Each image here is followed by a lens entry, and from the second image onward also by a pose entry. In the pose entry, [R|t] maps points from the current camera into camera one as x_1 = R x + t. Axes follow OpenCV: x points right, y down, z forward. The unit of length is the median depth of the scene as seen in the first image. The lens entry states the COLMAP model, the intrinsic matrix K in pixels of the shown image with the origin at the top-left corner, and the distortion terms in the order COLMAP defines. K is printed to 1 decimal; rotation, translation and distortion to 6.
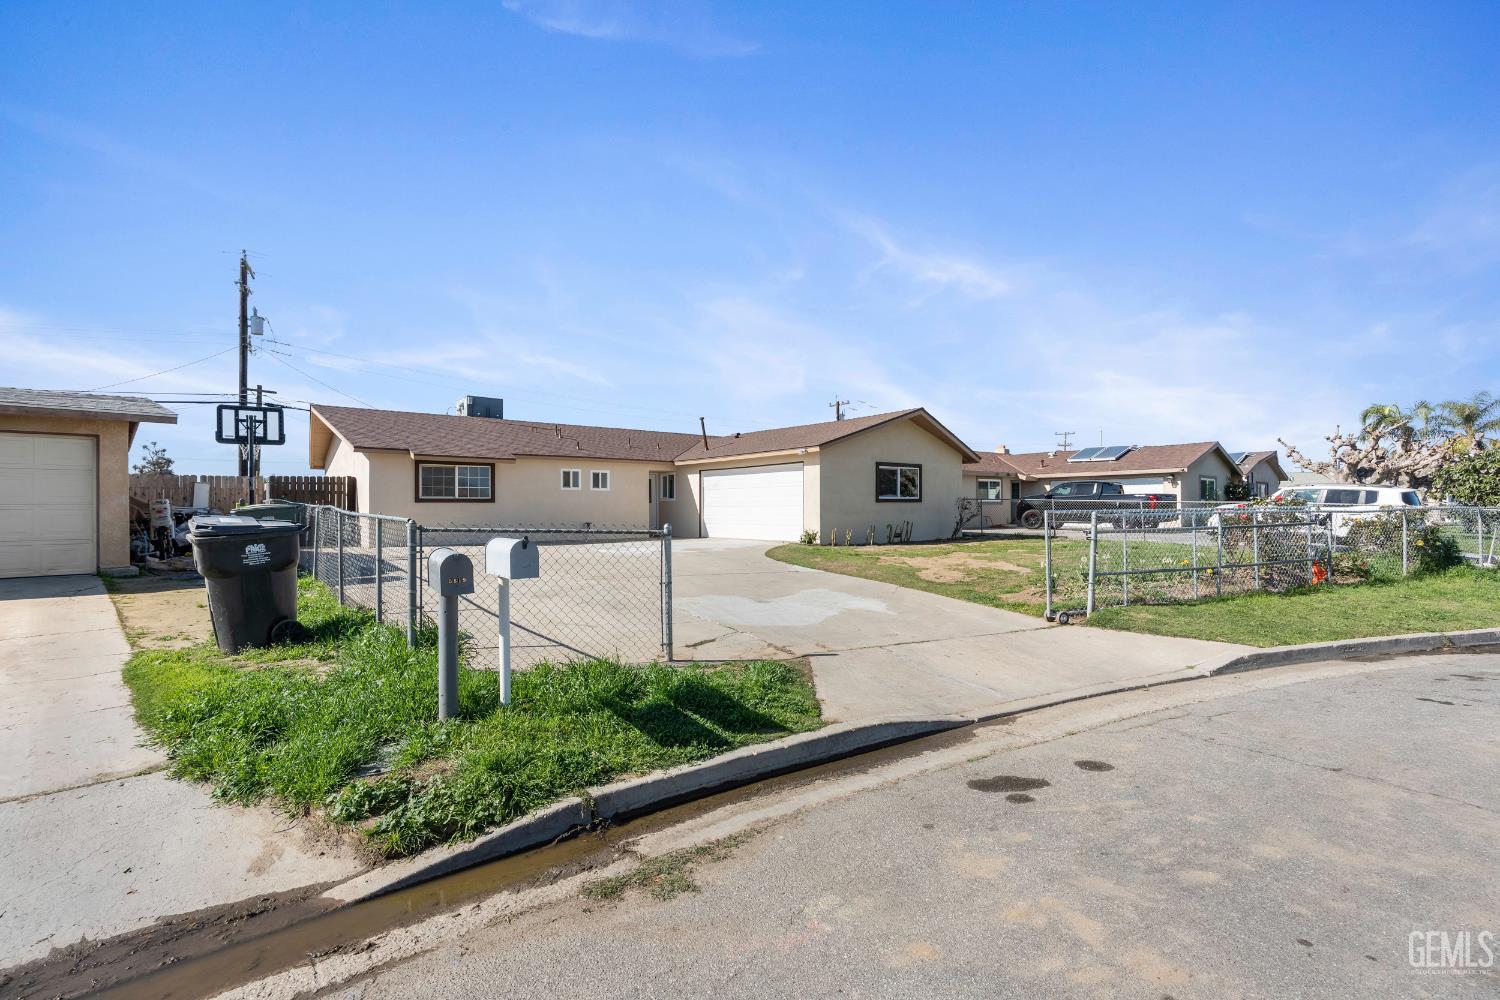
lens RADIAL K [[675.2, 0, 743.0], [0, 675.2, 504.4], [0, 0, 1]] dist [-0.002680, -0.000203]
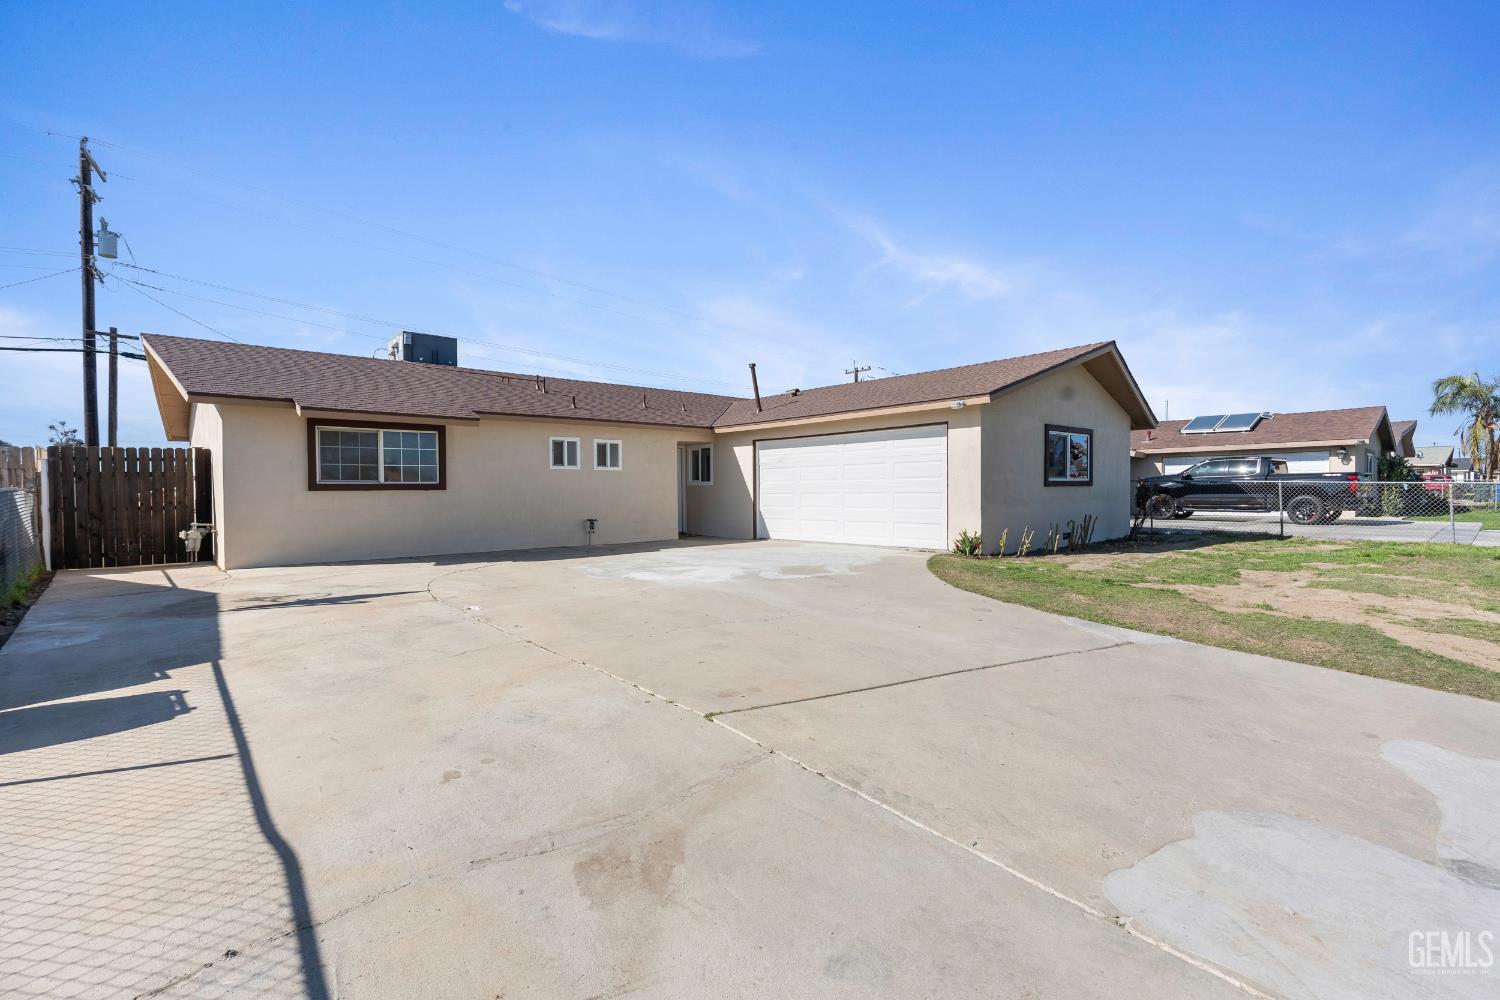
lens RADIAL K [[713.8, 0, 756.8], [0, 713.8, 499.9], [0, 0, 1]] dist [-0.010413, 0.003137]
pose [[0.998471, -0.005960, 0.054953, -0.101063], [0.005003, 0.999834, 0.017545, -0.003073], [-0.055049, -0.017244, 0.998335, 0.282358]]
